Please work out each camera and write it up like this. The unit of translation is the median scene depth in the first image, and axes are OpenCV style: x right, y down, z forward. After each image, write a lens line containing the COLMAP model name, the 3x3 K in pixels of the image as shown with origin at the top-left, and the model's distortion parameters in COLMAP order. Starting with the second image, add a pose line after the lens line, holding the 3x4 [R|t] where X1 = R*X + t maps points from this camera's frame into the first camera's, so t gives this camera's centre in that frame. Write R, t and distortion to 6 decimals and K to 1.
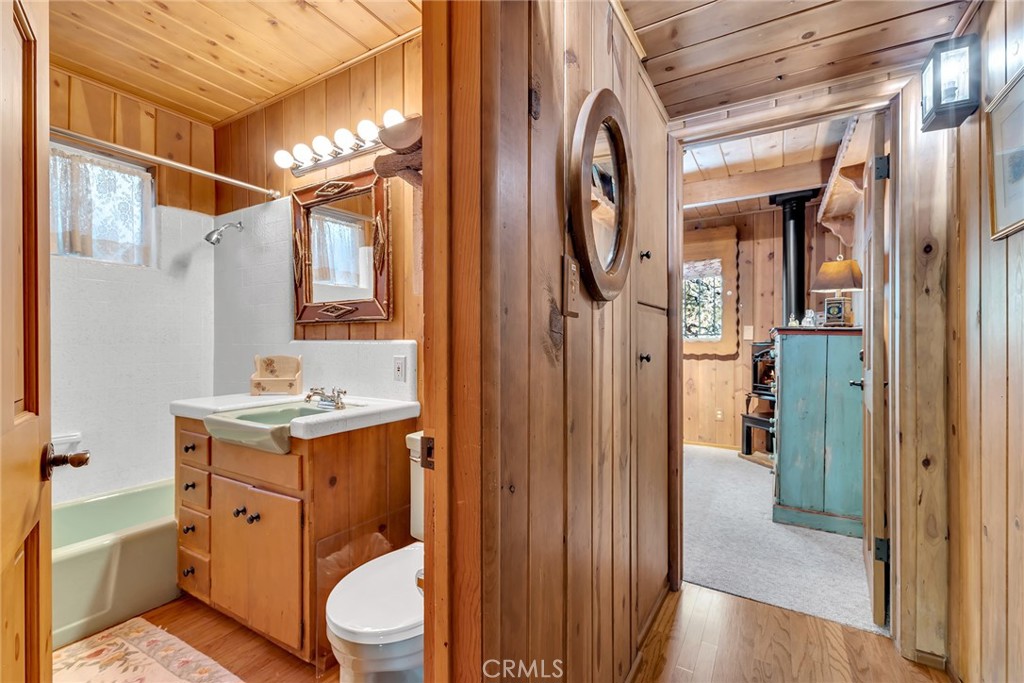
lens RADIAL K [[445.7, 0, 513.2], [0, 445.7, 343.9], [0, 0, 1]] dist [0.010197, -0.002082]
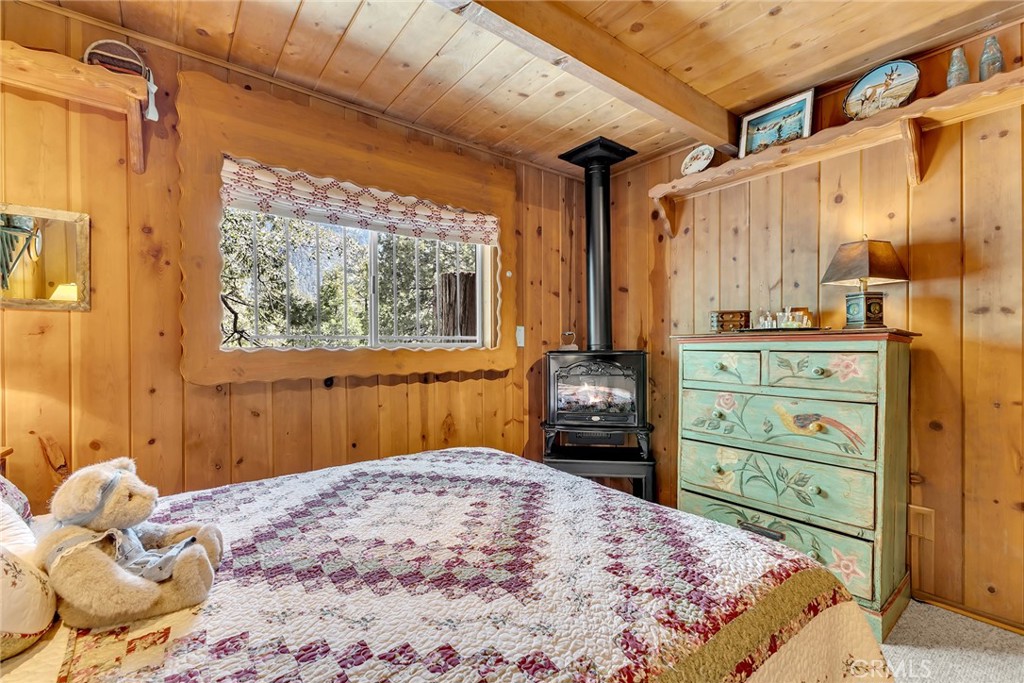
lens RADIAL K [[445.7, 0, 507.5], [0, 445.7, 349.9], [0, 0, 1]] dist [0.010197, -0.002082]
pose [[0.368580, -0.008383, 0.929558, -0.093747], [0.007830, 0.999952, 0.005913, -0.007180], [-0.929563, 0.005099, 0.368628, 0.631687]]
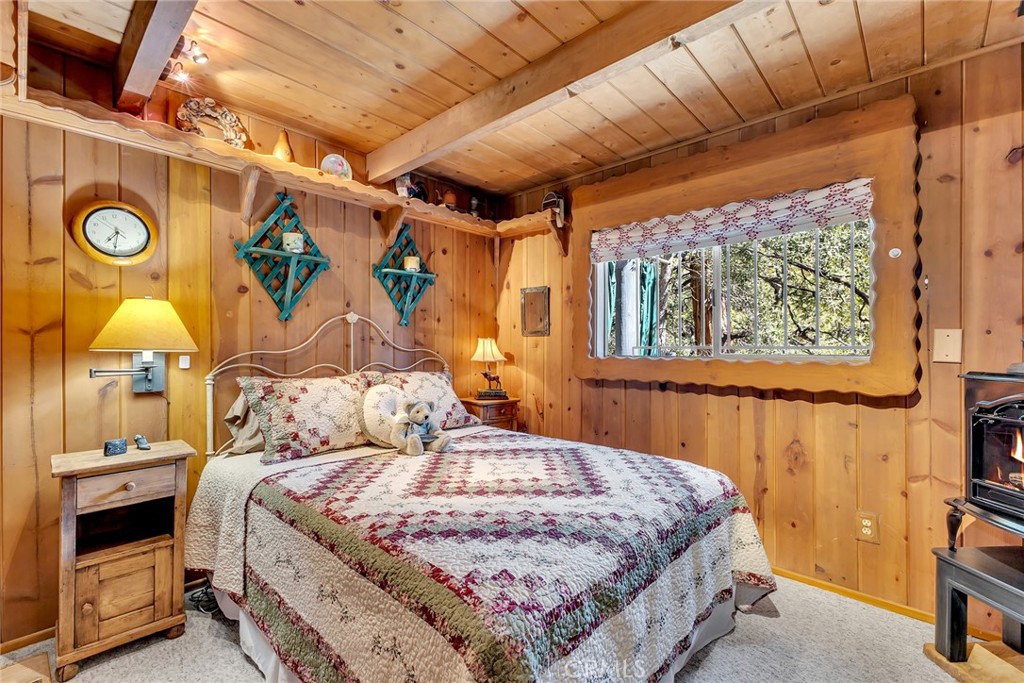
lens RADIAL K [[445.7, 0, 517.9], [0, 445.7, 347.6], [0, 0, 1]] dist [0.010197, -0.002082]
pose [[0.980459, 0.003116, -0.196698, 0.175455], [-0.003841, 0.999987, -0.003304, -0.016617], [0.196685, 0.003995, 0.980459, 0.415906]]
